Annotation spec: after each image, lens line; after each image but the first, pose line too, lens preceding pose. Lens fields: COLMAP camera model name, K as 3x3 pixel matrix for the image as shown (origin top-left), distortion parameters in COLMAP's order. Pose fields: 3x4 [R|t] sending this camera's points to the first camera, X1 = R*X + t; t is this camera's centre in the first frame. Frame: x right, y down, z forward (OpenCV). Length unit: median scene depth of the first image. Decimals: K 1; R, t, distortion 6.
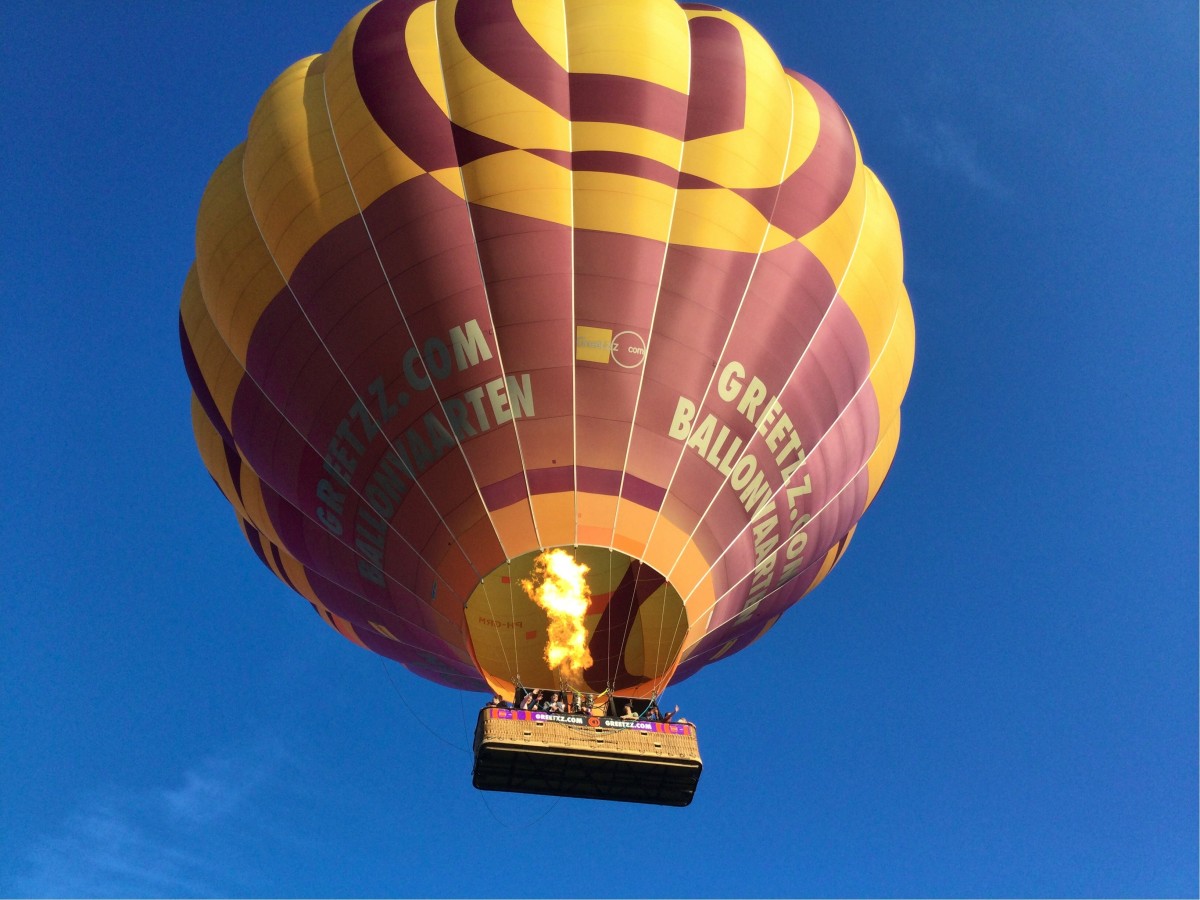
lens RADIAL K [[1095.5, 0, 596.4], [0, 1095.5, 436.8], [0, 0, 1]] dist [0.145273, -0.310272]
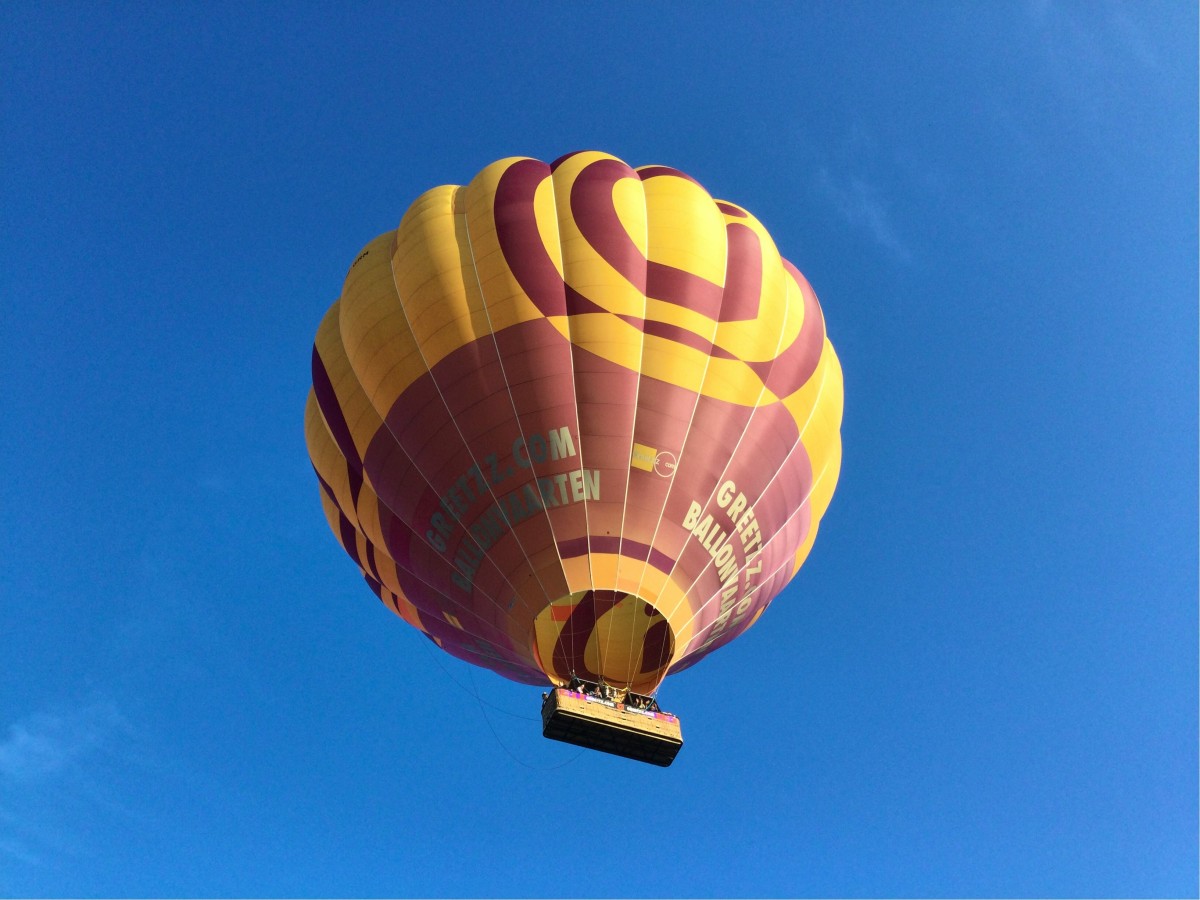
lens RADIAL K [[1095.5, 0, 596.4], [0, 1095.5, 436.8], [0, 0, 1]] dist [0.145273, -0.310272]
pose [[0.981125, 0.168004, 0.095748, -0.204911], [-0.168737, 0.985661, -0.000446, -0.096356], [-0.094450, -0.015719, 0.995405, -0.465724]]
